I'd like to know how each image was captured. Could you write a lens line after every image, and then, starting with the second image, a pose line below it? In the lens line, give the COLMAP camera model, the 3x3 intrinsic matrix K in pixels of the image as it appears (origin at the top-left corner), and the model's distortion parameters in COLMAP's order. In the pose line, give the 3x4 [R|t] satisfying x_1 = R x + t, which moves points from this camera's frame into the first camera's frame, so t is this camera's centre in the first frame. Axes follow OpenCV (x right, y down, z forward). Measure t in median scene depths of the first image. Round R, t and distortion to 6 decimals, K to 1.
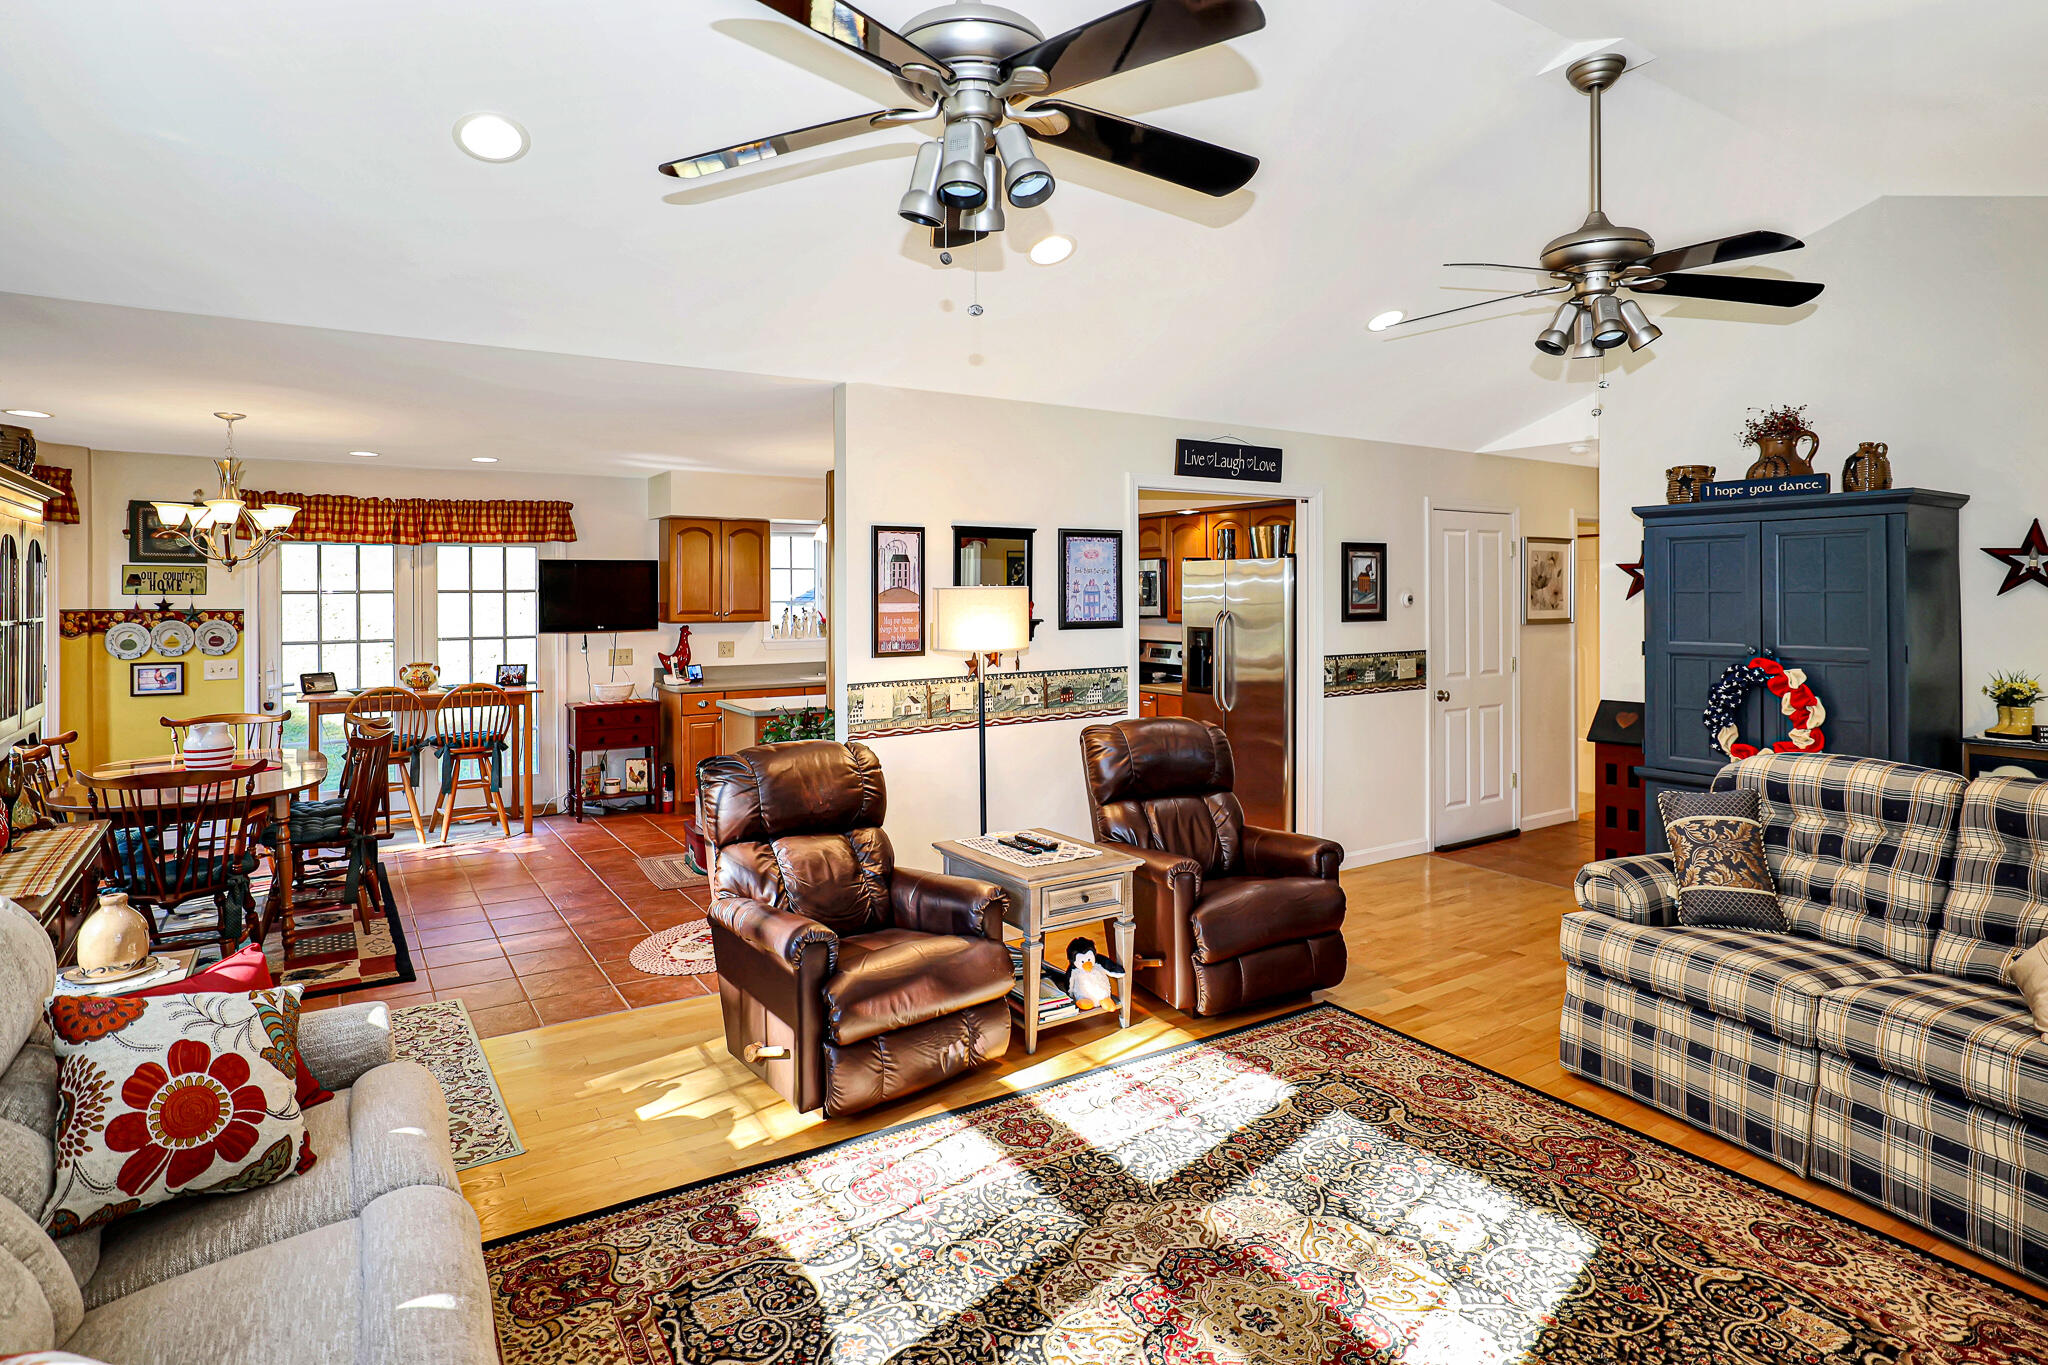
lens RADIAL K [[1097.7, 0, 1003.3], [0, 1097.7, 691.8], [0, 0, 1]] dist [-0.027202, 0.018024]
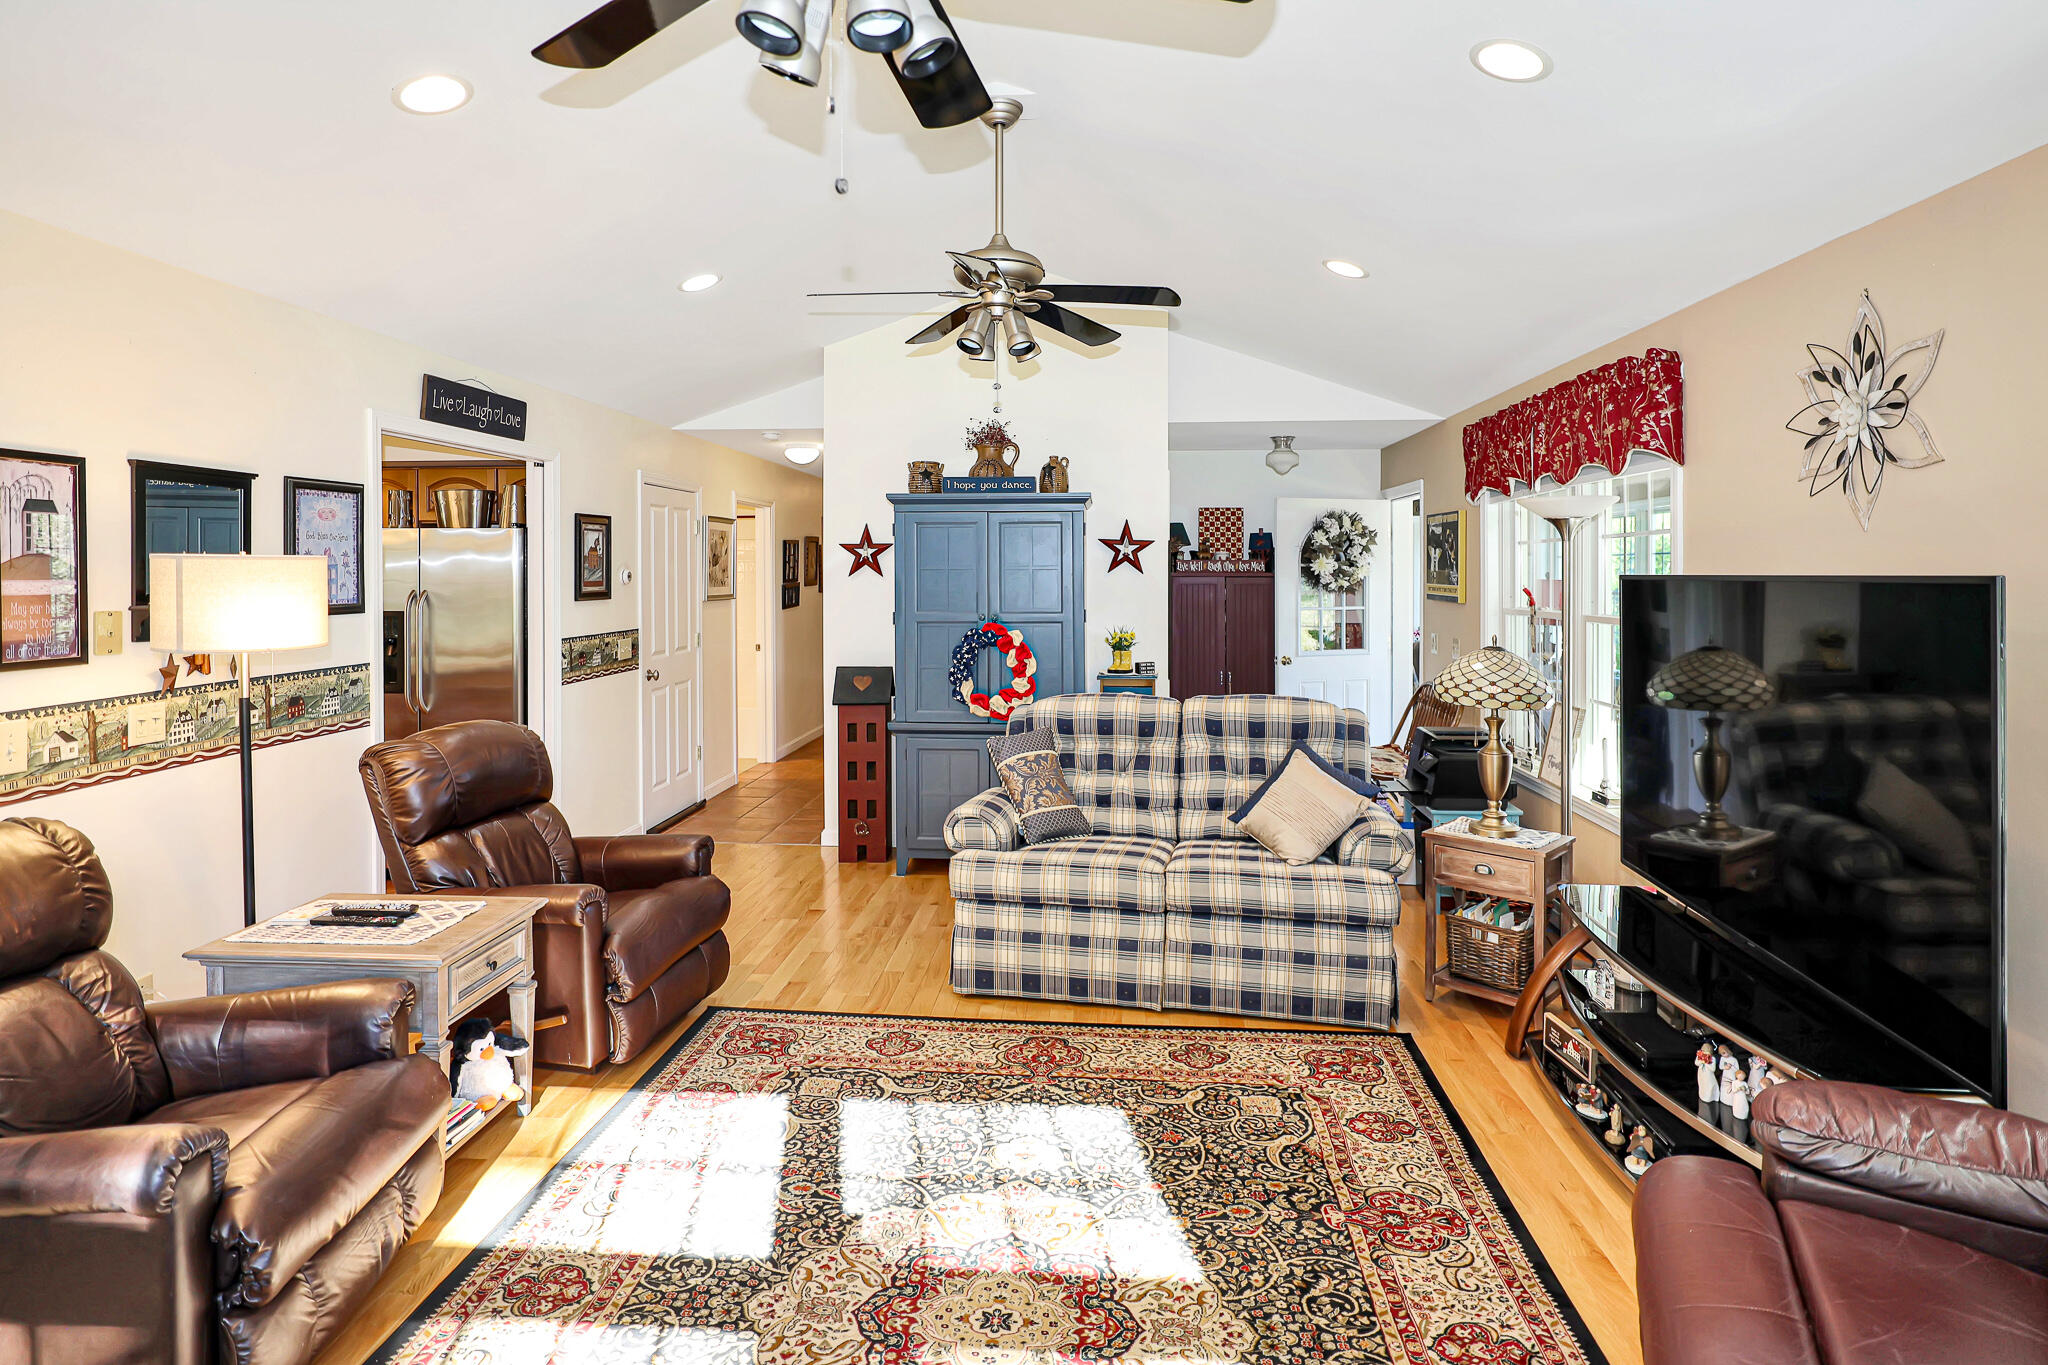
lens RADIAL K [[1097.7, 0, 1048.8], [0, 1097.7, 662.2], [0, 0, 1]] dist [-0.027202, 0.018024]
pose [[0.588592, -0.061226, 0.806109, -0.286240], [0.067716, 0.997358, 0.026308, -0.015176], [-0.805589, 0.039101, 0.591183, 0.222302]]
